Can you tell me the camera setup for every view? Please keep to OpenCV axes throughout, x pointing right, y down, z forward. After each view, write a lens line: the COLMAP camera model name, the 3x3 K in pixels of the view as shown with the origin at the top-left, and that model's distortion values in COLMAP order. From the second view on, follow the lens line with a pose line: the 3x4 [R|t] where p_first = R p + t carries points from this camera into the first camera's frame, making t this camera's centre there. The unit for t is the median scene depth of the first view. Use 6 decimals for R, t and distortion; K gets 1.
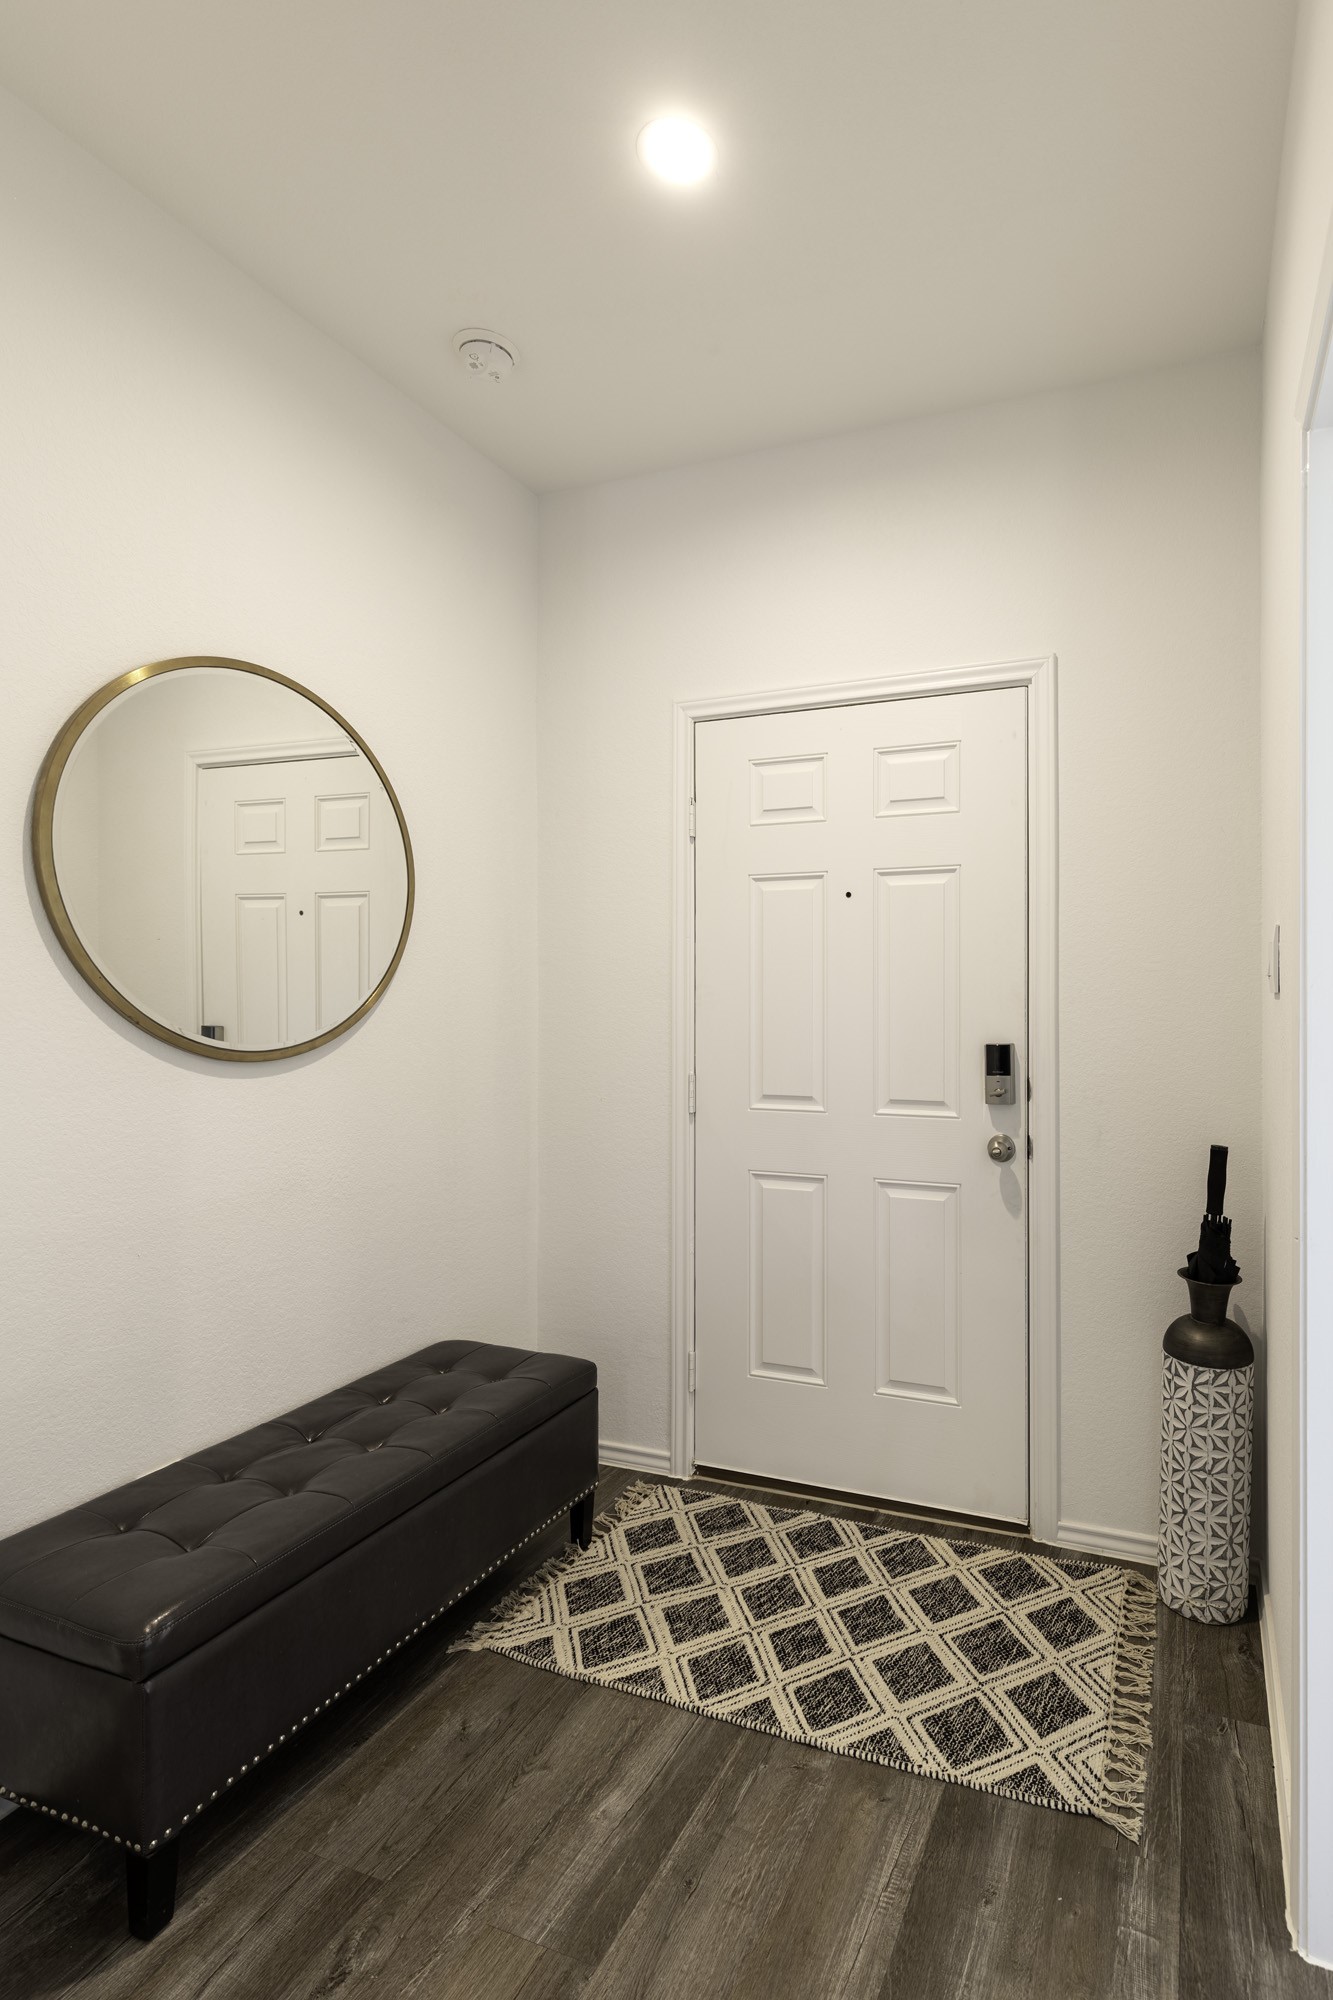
lens RADIAL K [[925.2, 0, 861.5], [0, 925.2, 1010.2], [0, 0, 1]] dist [0.005728, 0.001011]
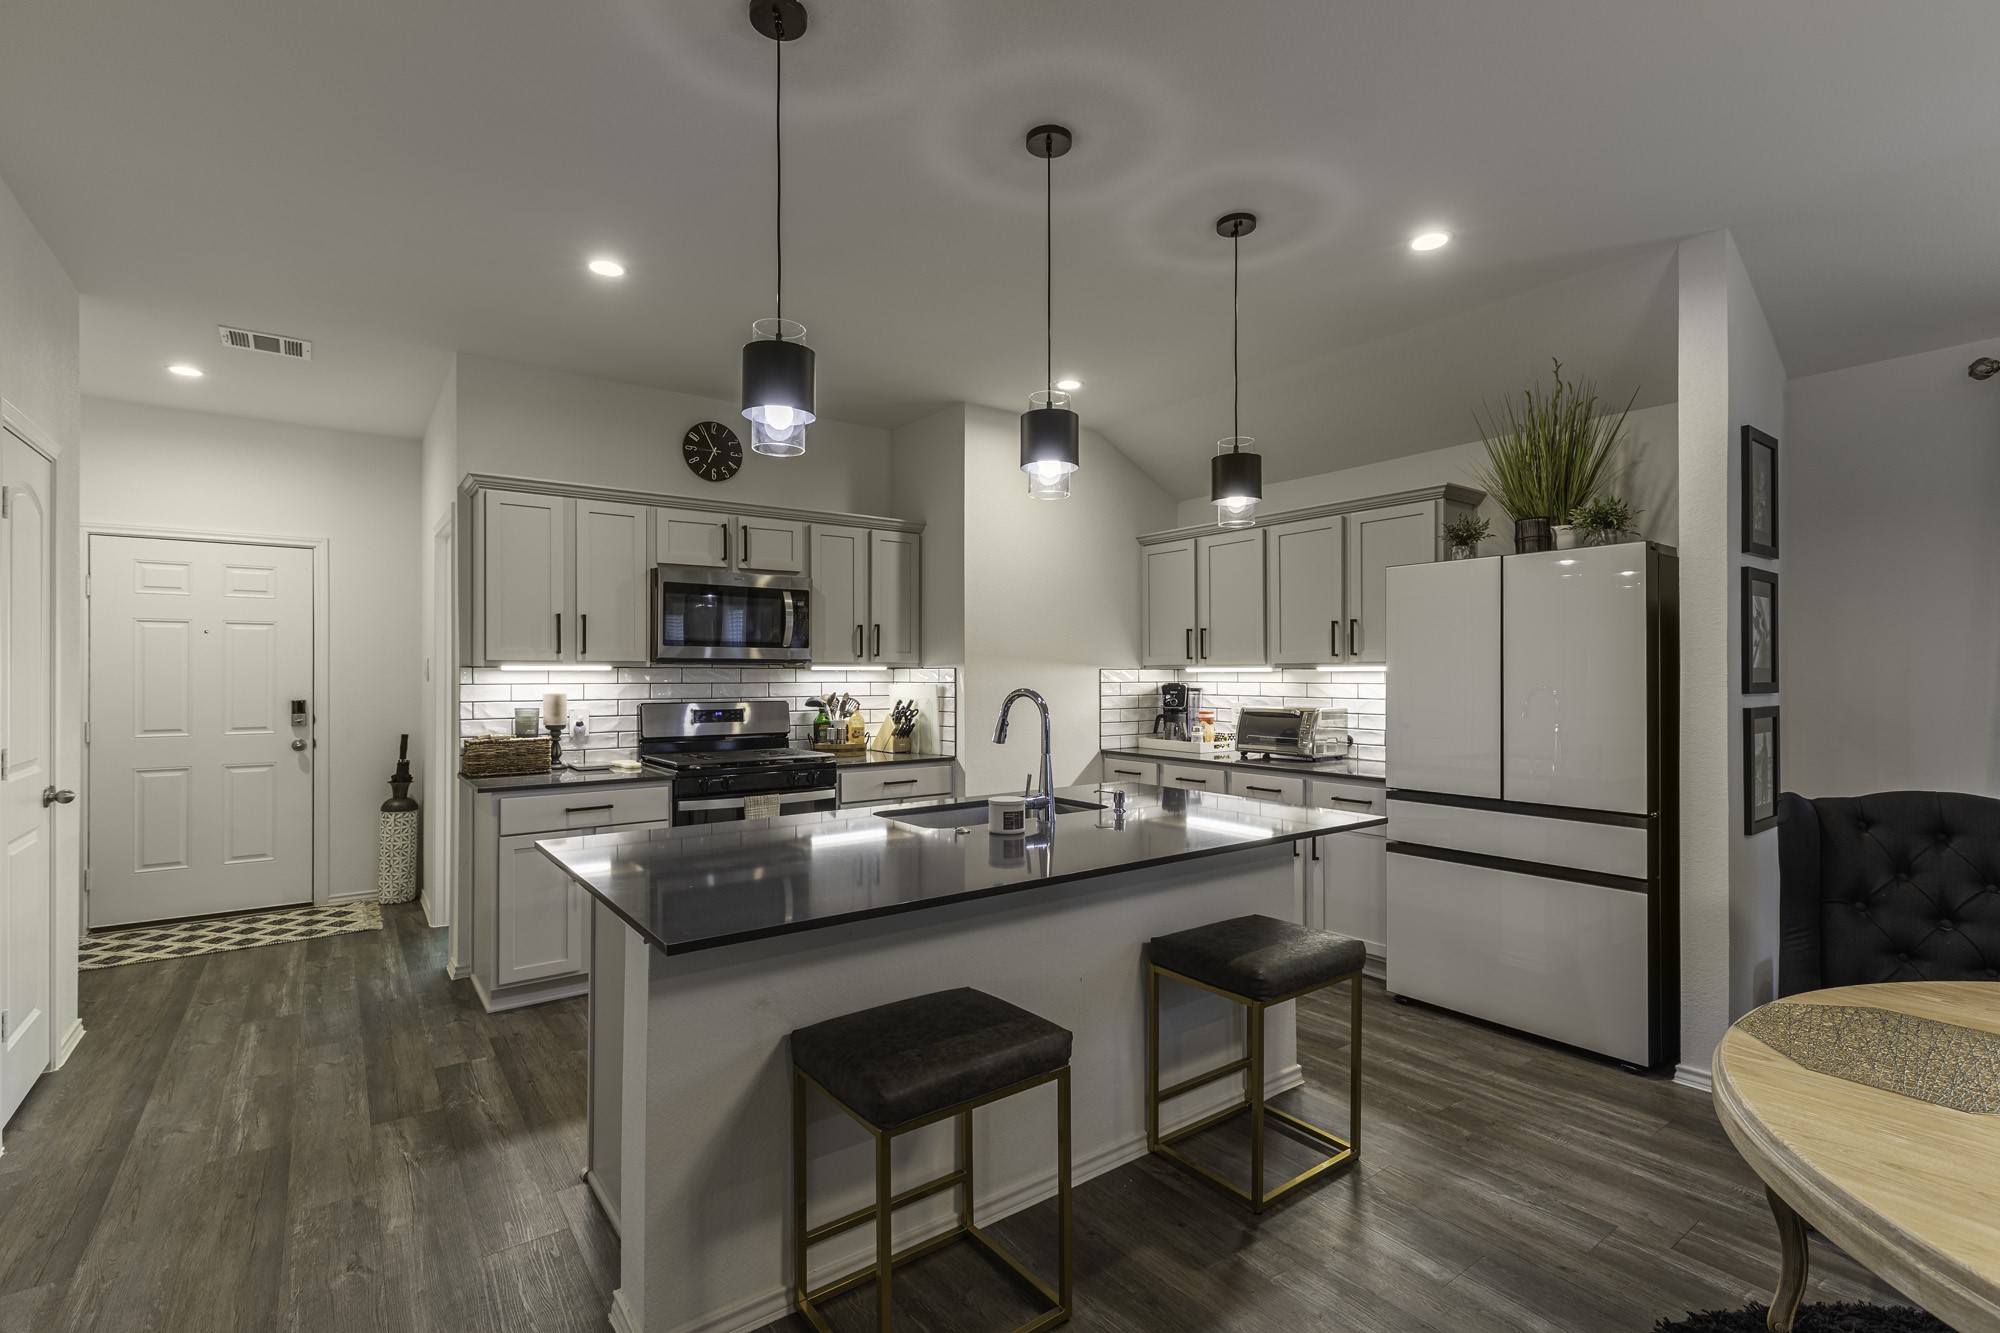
lens RADIAL K [[925.2, 0, 1017.5], [0, 925.2, 665.5], [0, 0, 1]] dist [0.005728, 0.001011]
pose [[0.568884, 0.003523, 0.822410, -0.758736], [0.009289, 0.999900, -0.010709, -0.009369], [-0.822366, 0.013731, 0.568794, -1.856025]]
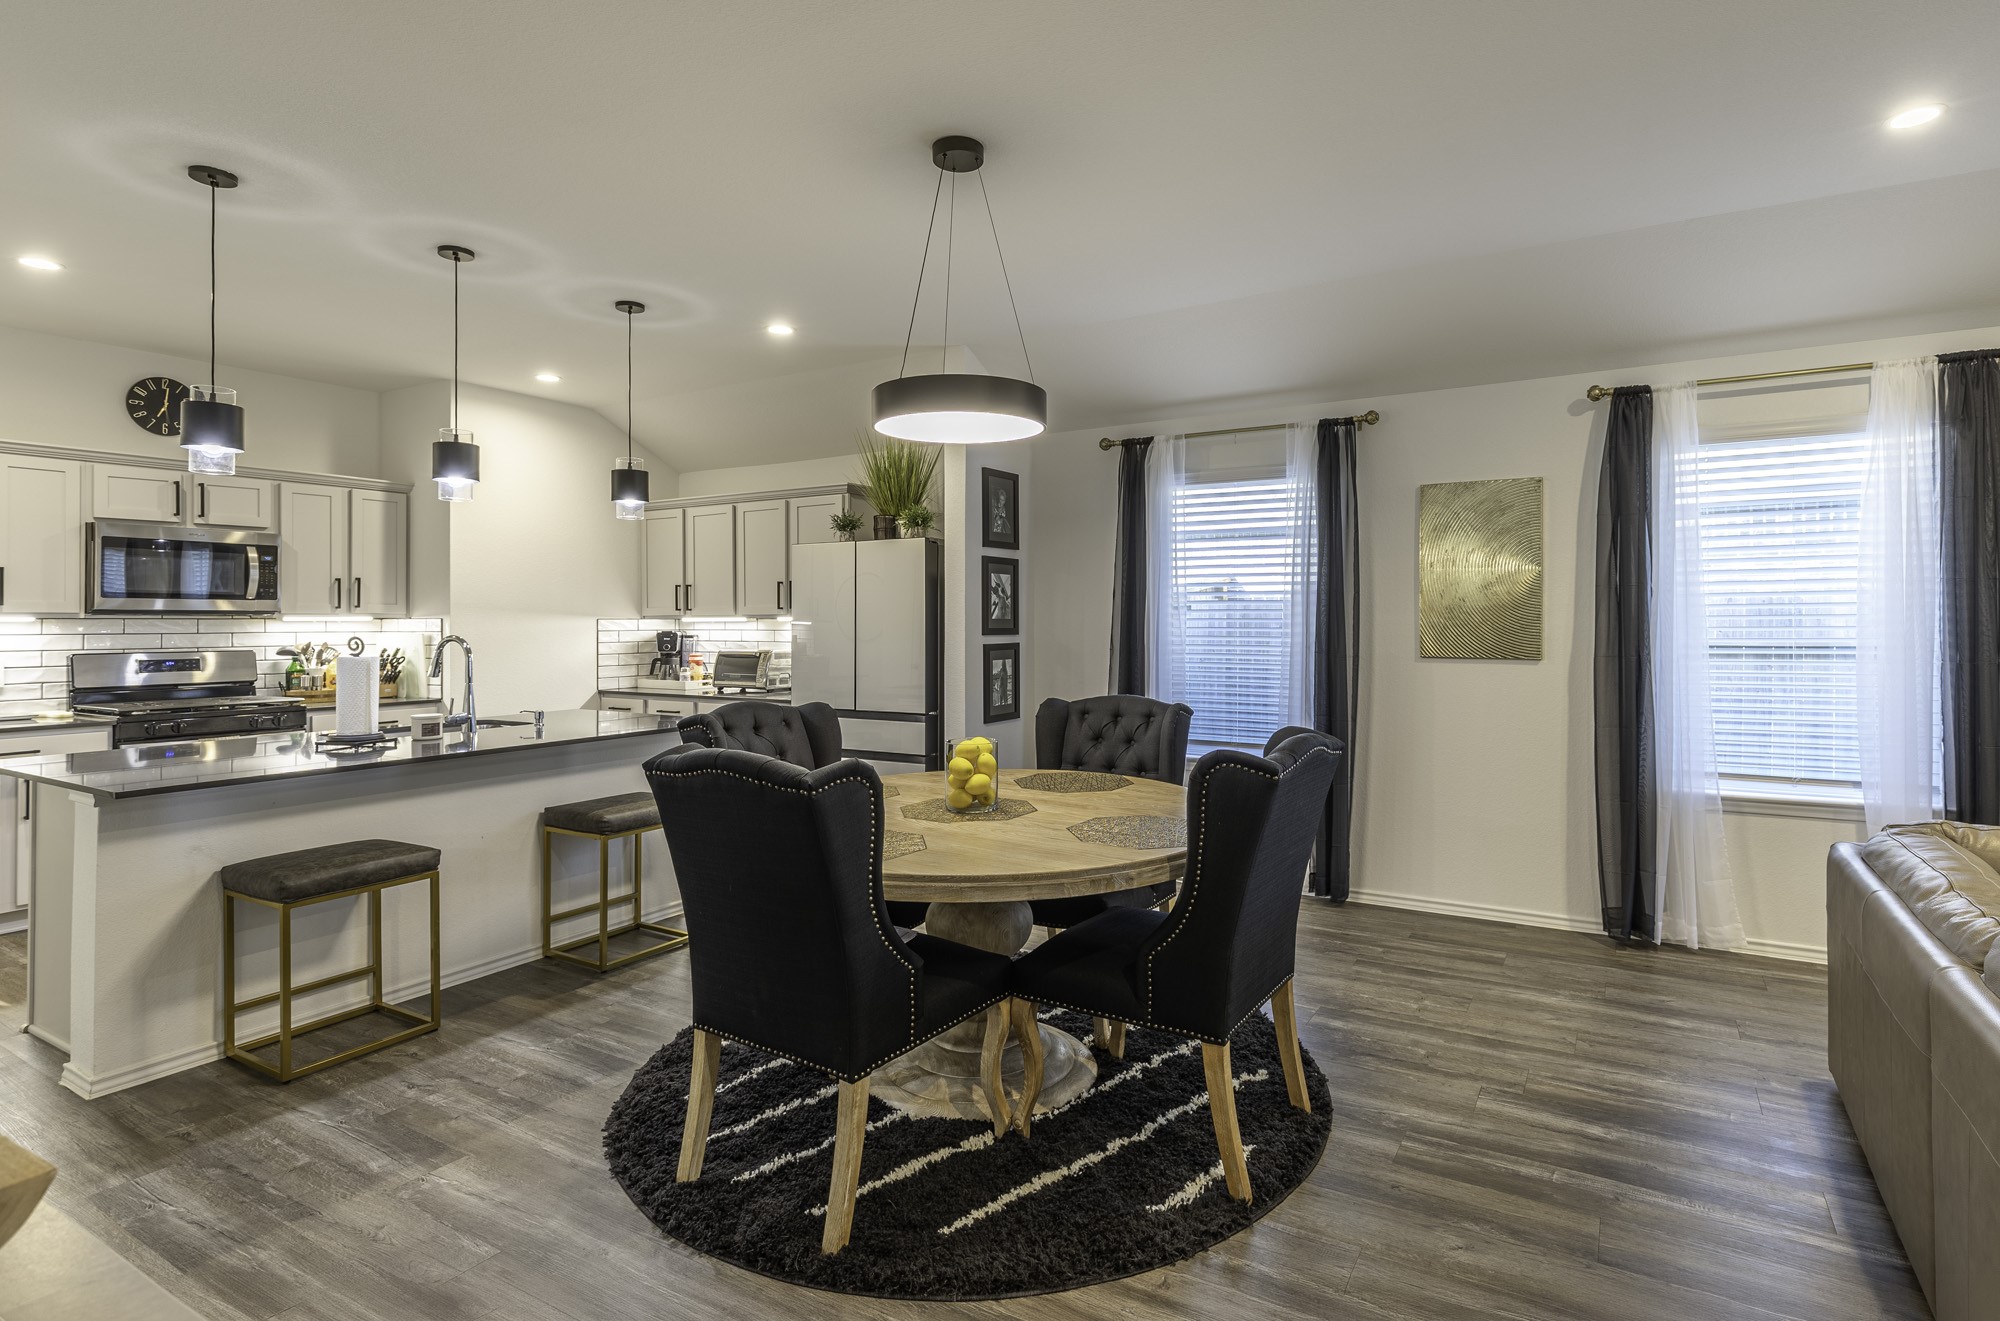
lens RADIAL K [[1009.6, 0, 1067.1], [0, 1009.6, 610.9], [0, 0, 1]] dist [0.000154, -0.000188]
pose [[0.198093, 0.004946, 0.980171, -1.308733], [0.011436, 0.999908, -0.007357, -0.009792], [-0.980116, 0.012667, 0.198018, -2.618615]]
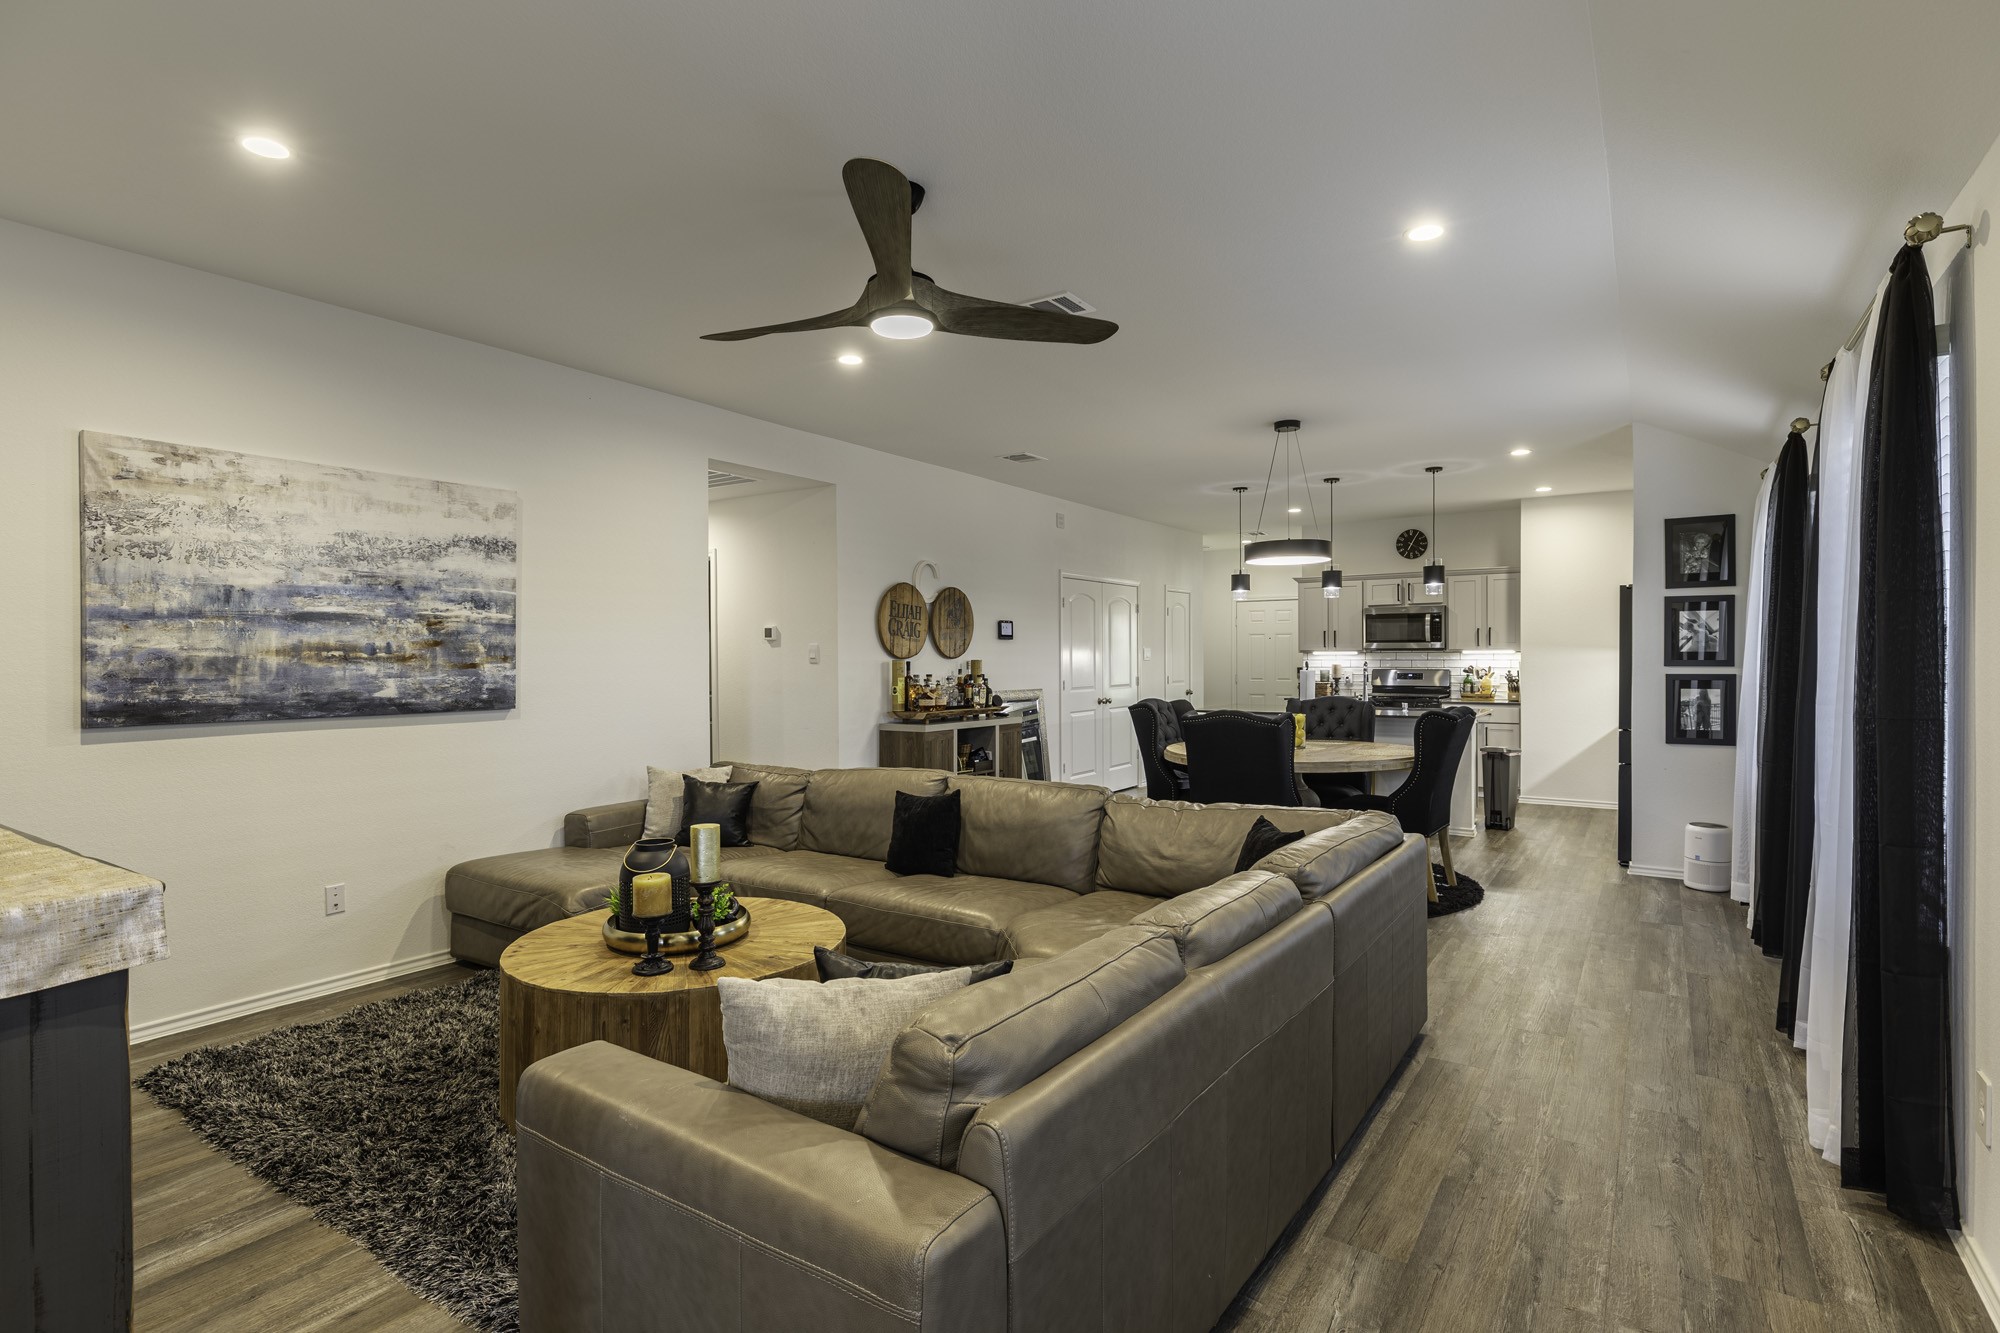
lens RADIAL K [[1017.6, 0, 979.3], [0, 1017.6, 670.3], [0, 0, 1]] dist [0.012240, -0.000247]
pose [[0.953033, -0.004221, -0.302838, 0.120467], [0.005906, 0.999972, 0.004649, 0.015951], [0.302810, -0.006220, 0.953031, -5.175051]]
